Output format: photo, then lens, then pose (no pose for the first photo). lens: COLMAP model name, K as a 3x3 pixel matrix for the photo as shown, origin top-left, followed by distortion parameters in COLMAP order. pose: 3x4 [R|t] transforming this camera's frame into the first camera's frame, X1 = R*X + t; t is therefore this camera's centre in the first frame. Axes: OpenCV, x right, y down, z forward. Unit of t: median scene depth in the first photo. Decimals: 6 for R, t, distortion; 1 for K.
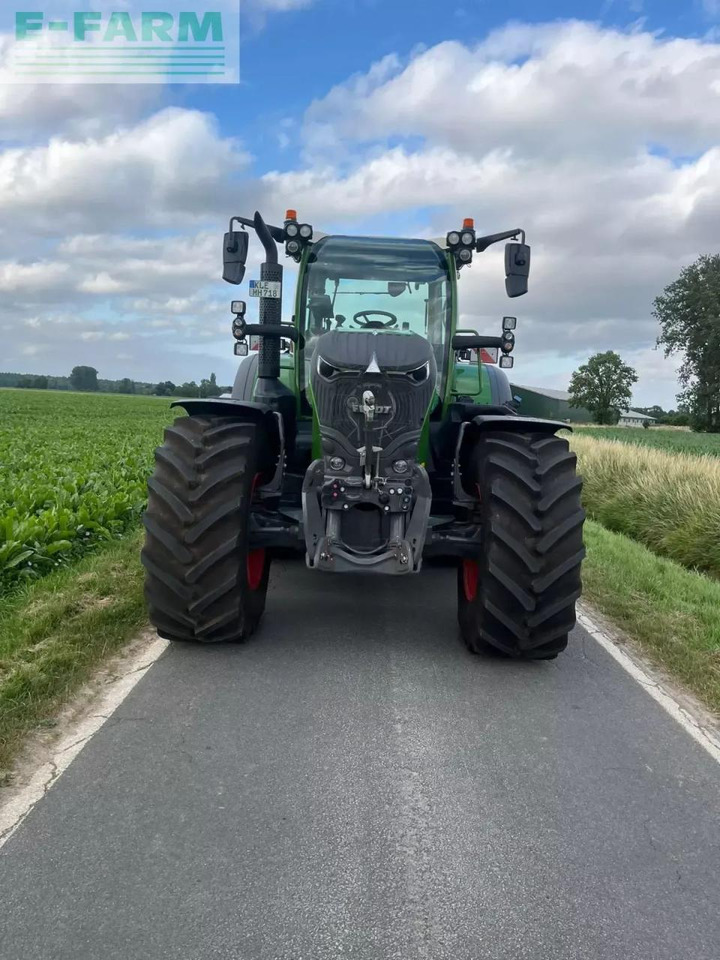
lens RADIAL K [[779.1, 0, 358.2], [0, 779.1, 479.9], [0, 0, 1]] dist [0.046825, -0.041951]
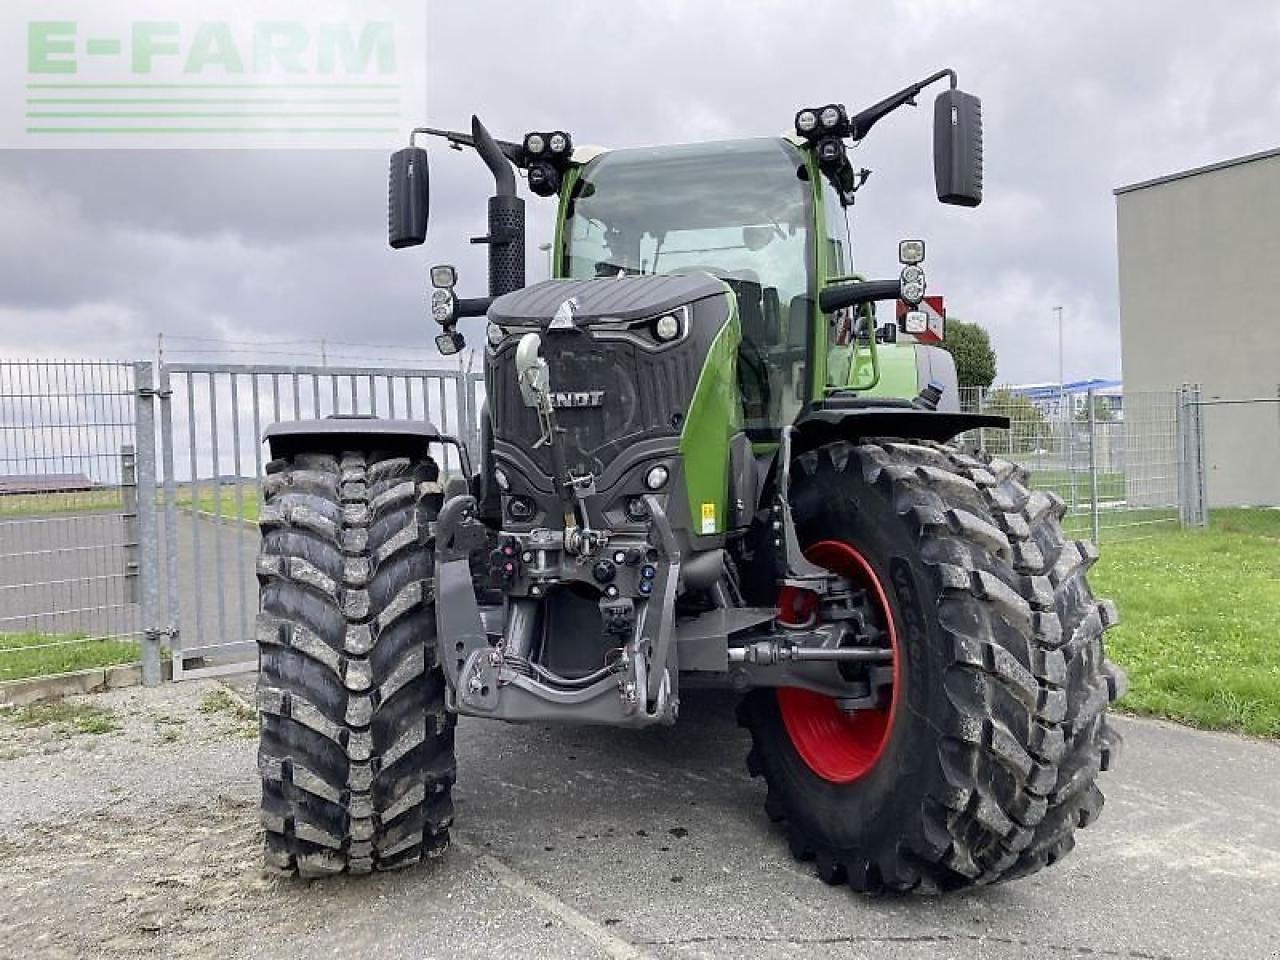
lens RADIAL K [[1038.8, 0, 643.6], [0, 1038.8, 479.9], [0, 0, 1]] dist [0.046825, -0.041951]
pose [[0.967236, -0.055173, -0.247813, 0.205669], [0.029100, 0.993761, -0.107669, 0.034005], [0.252207, 0.096929, 0.962806, 0.299962]]
